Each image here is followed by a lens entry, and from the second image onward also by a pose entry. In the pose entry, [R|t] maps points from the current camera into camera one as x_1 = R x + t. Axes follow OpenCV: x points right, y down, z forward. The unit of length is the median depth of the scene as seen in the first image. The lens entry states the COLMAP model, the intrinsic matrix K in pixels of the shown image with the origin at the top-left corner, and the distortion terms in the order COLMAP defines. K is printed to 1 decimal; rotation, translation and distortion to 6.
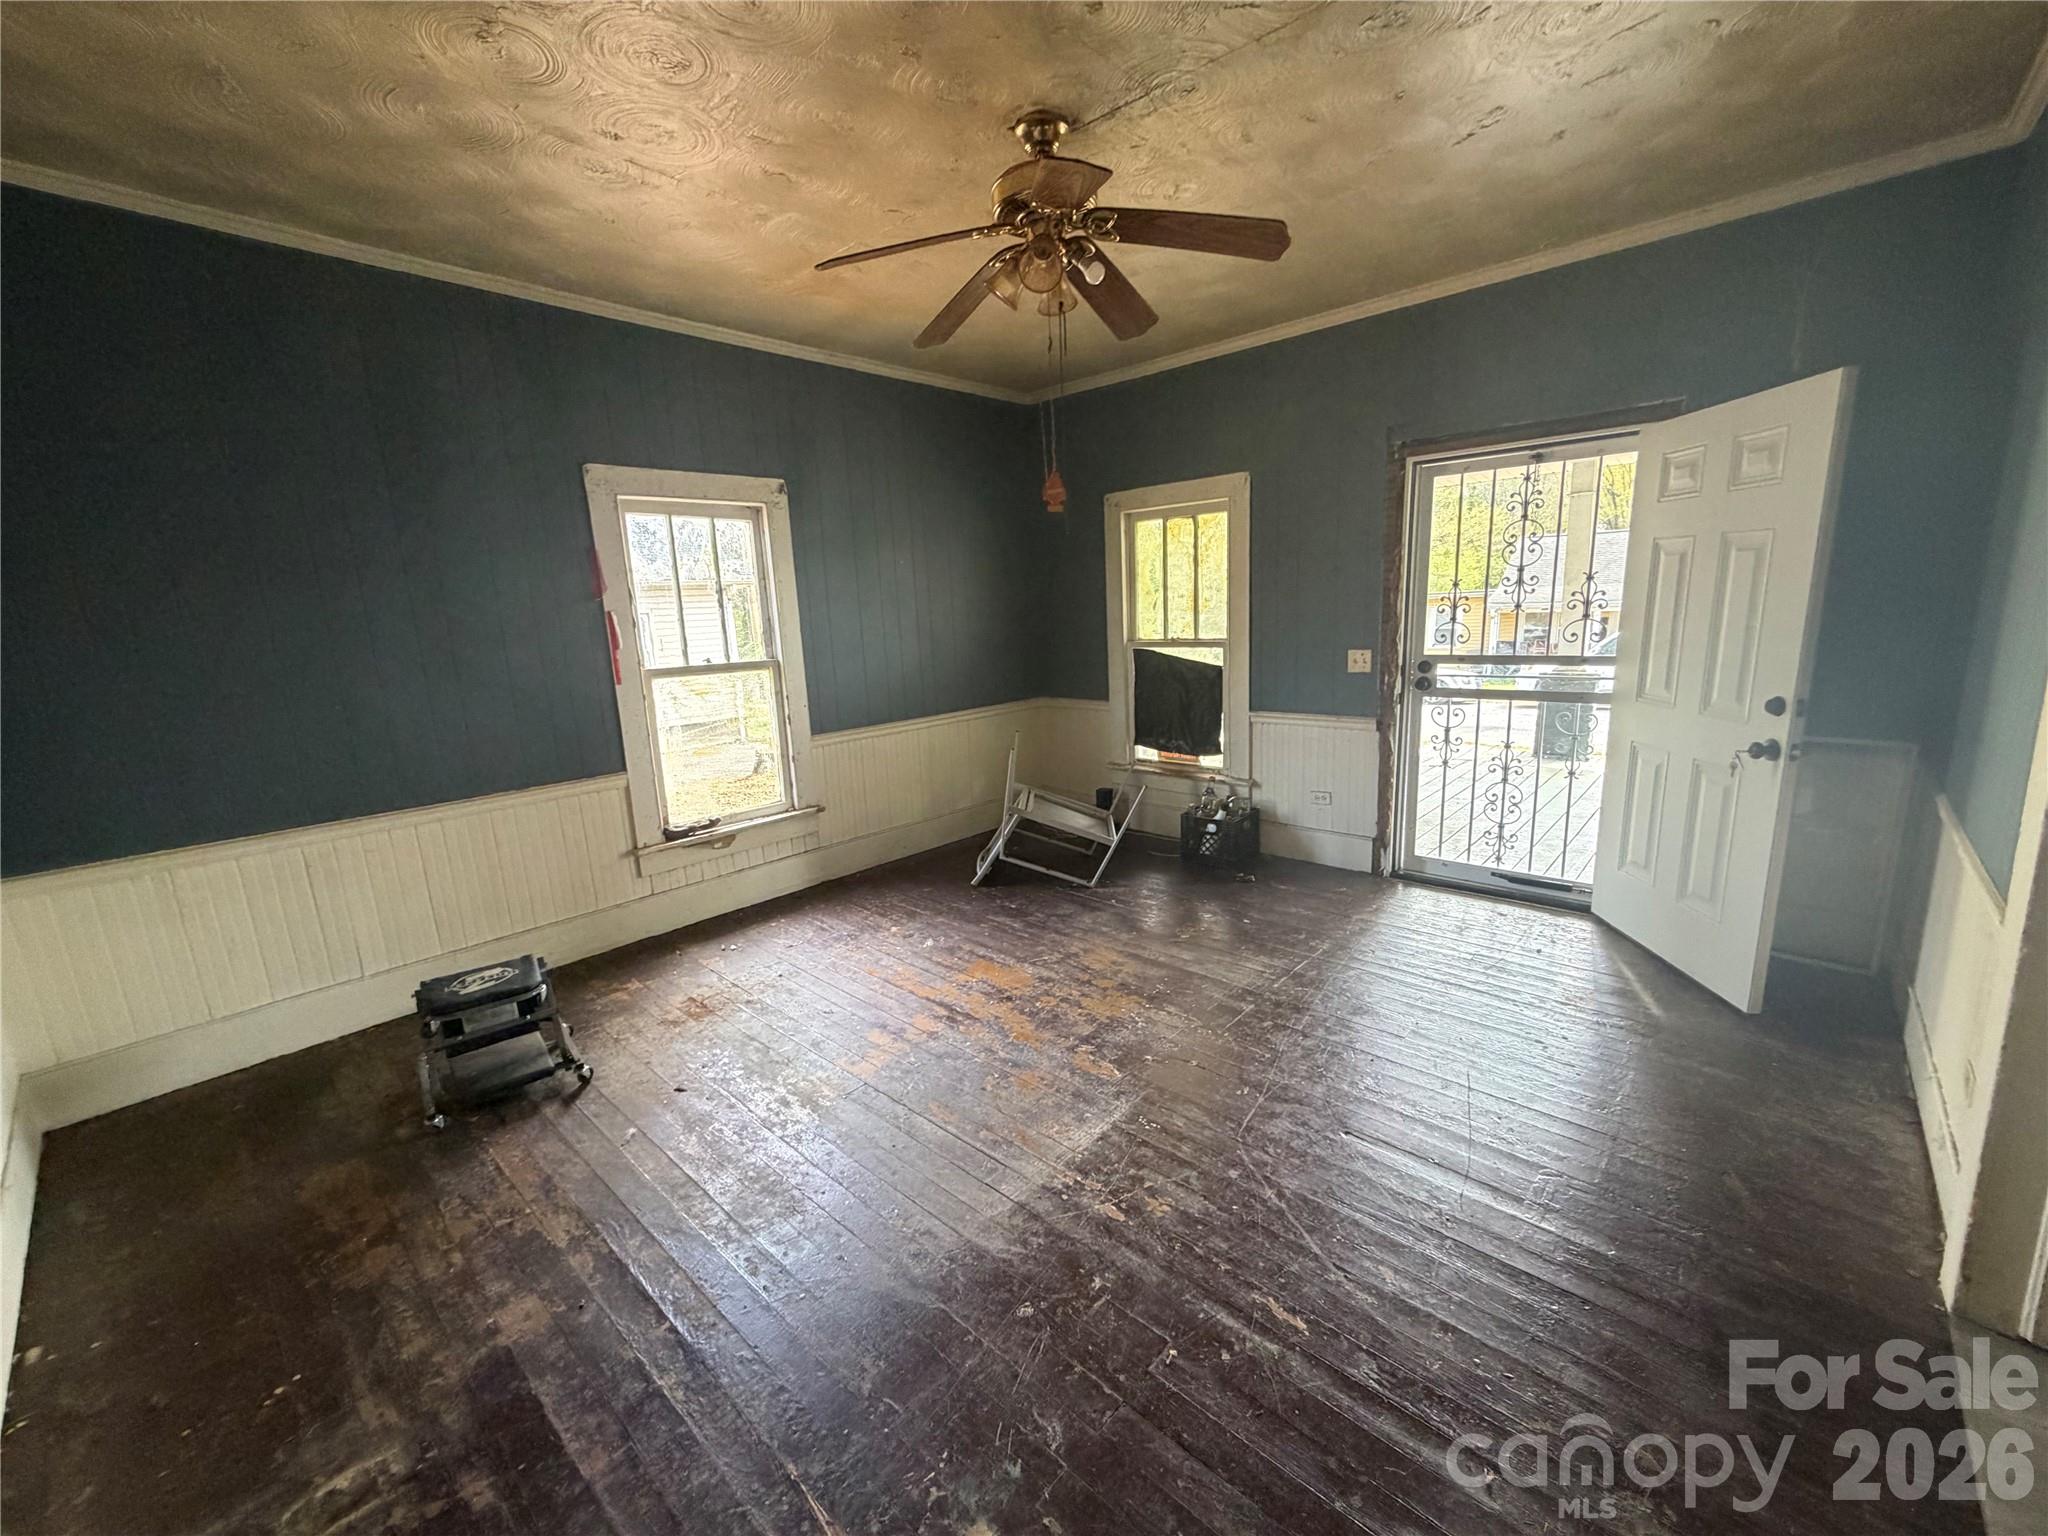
lens RADIAL K [[813.4, 0, 1015.4], [0, 813.4, 770.7], [0, 0, 1]] dist [0.002339, -0.000465]
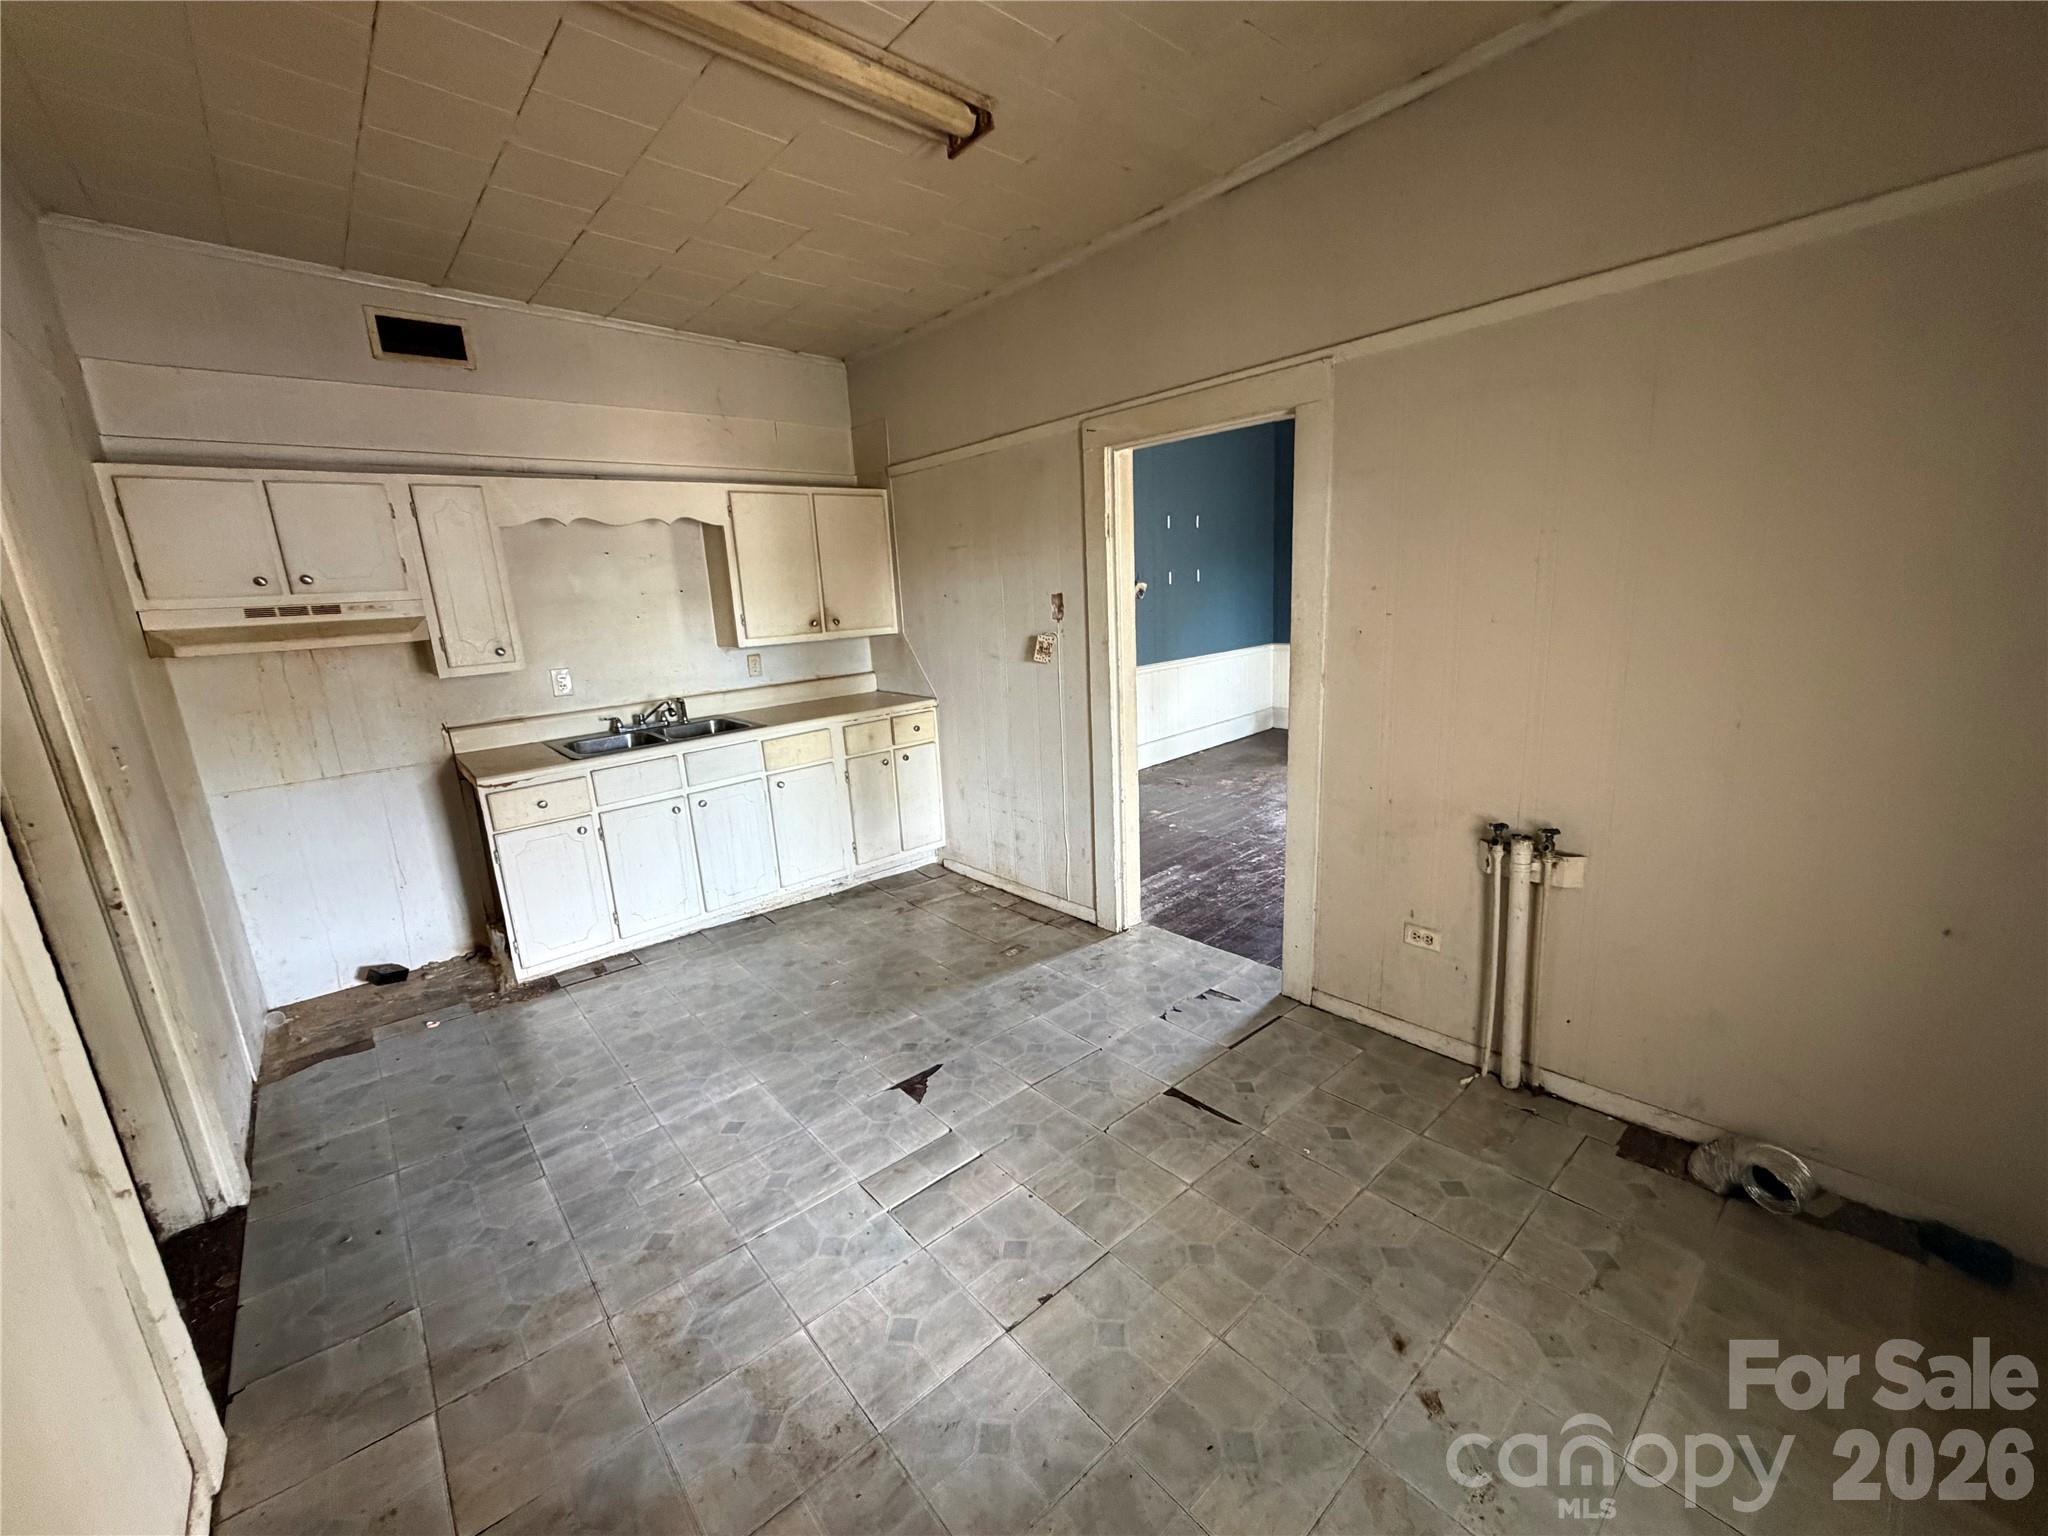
lens RADIAL K [[813.4, 0, 1015.4], [0, 813.4, 770.7], [0, 0, 1]] dist [0.002339, -0.000465]
pose [[-0.104084, 0.274017, -0.956076, 1.425874], [-0.143939, 0.947026, 0.287093, -0.108463], [0.984098, 0.167498, -0.059129, 0.184034]]
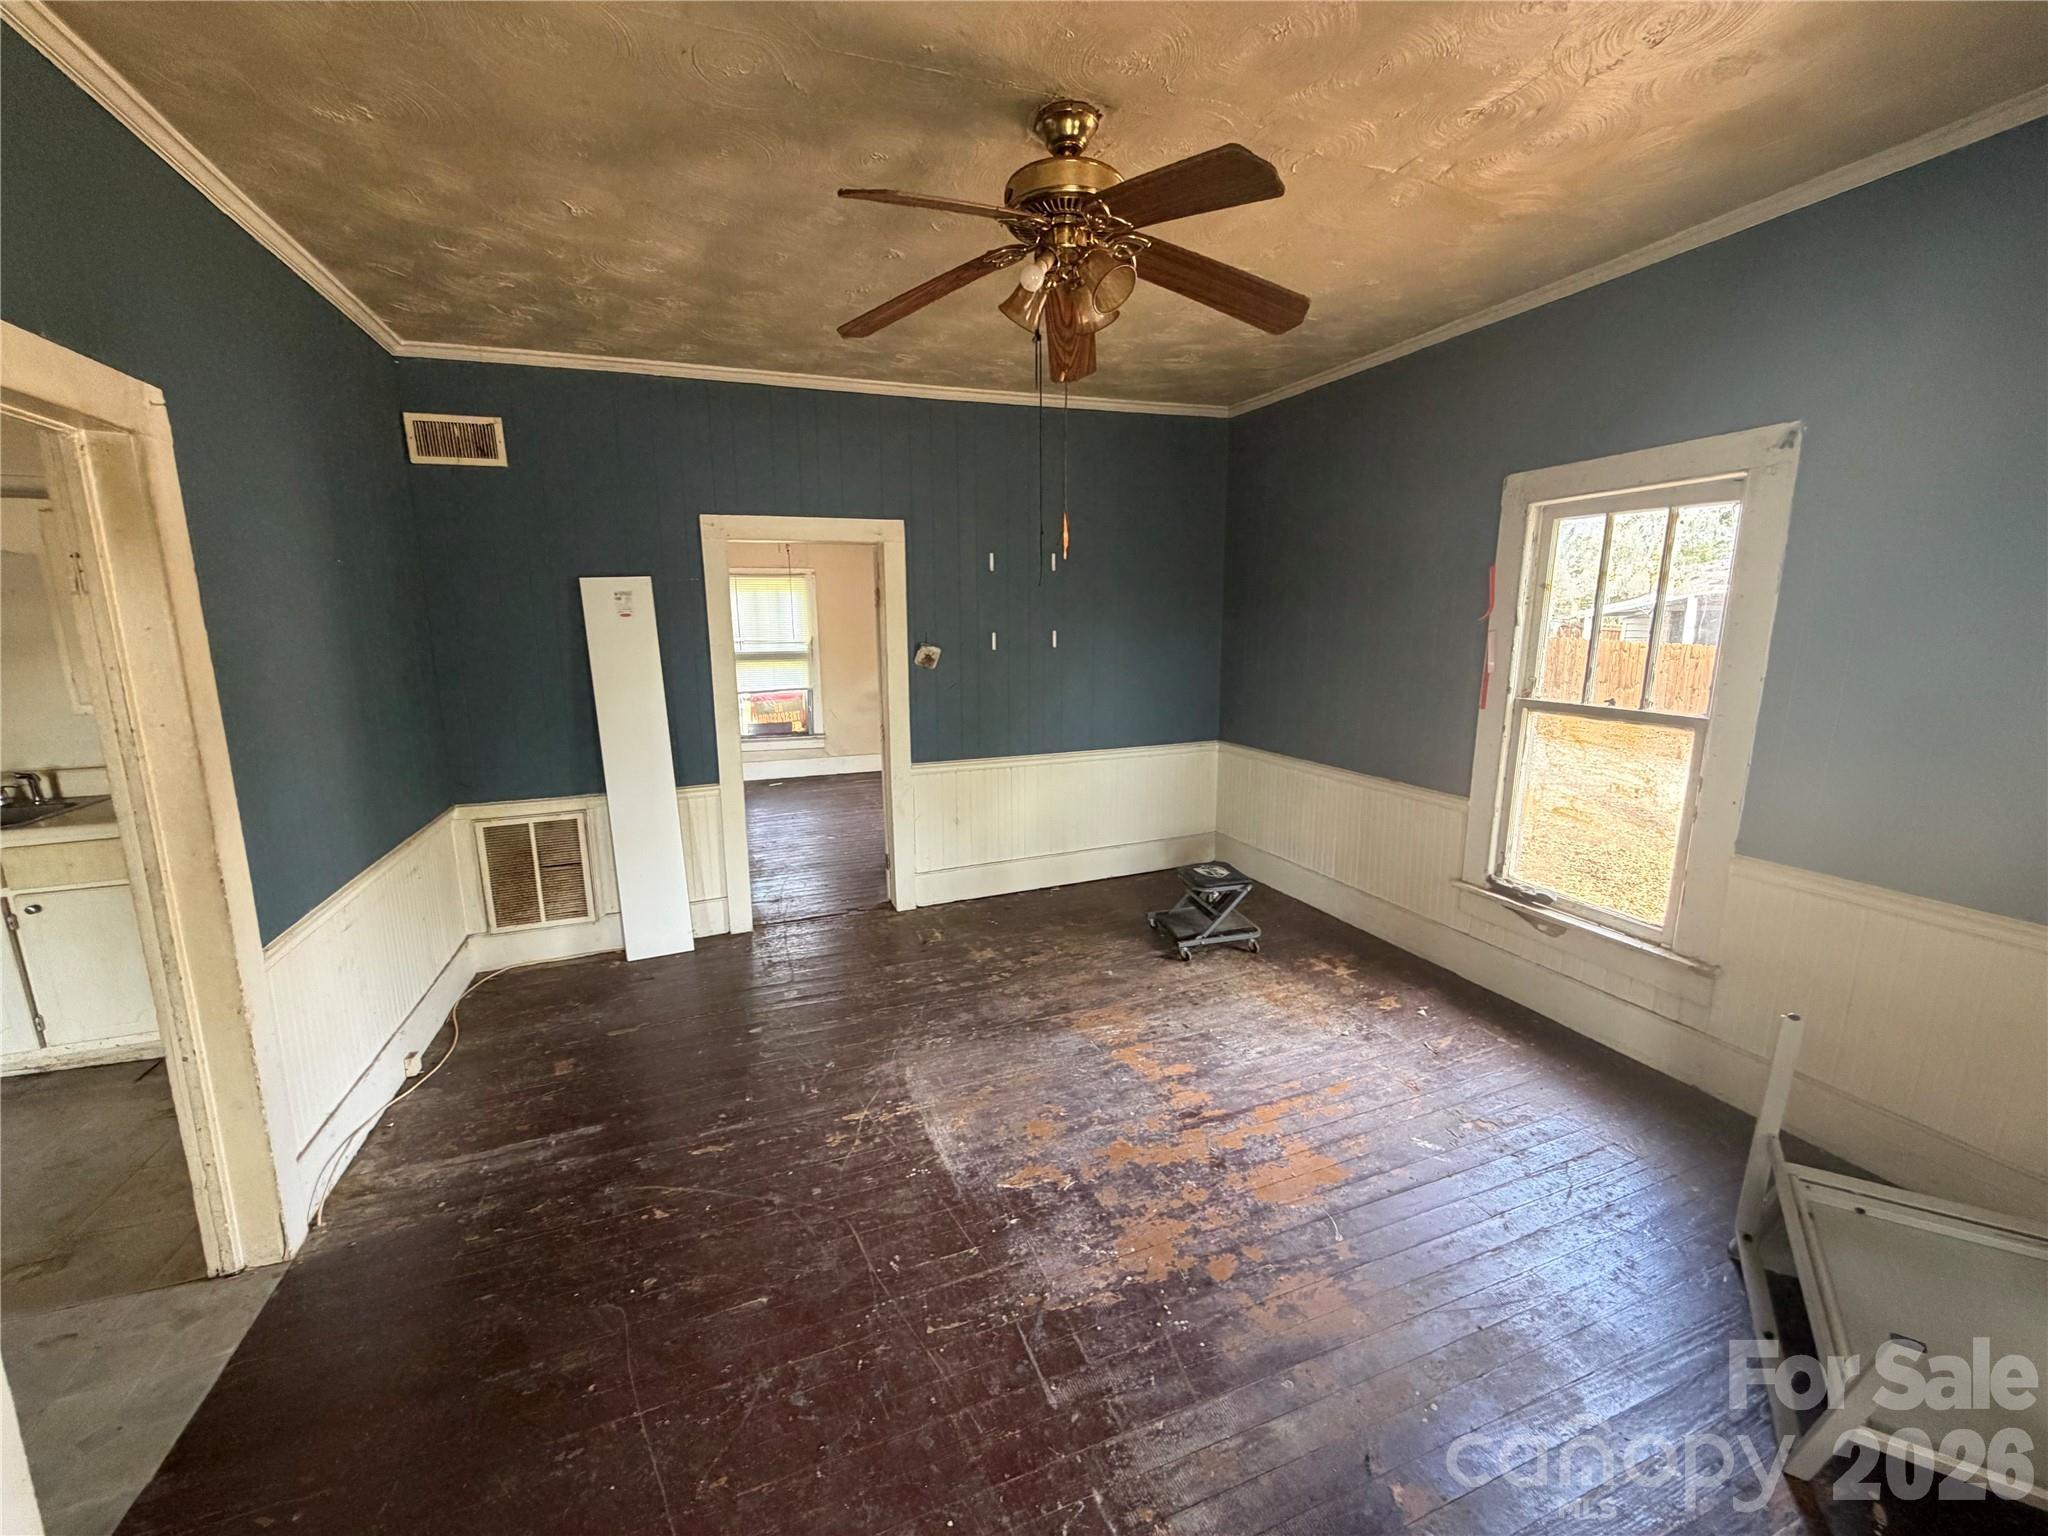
lens RADIAL K [[813.4, 0, 1015.4], [0, 813.4, 770.7], [0, 0, 1]] dist [0.002339, -0.000465]
pose [[-0.439535, 0.211161, -0.873052, 0.627184], [-0.157339, 0.938847, 0.306286, -0.258143], [0.884338, 0.271988, -0.379432, 0.956791]]
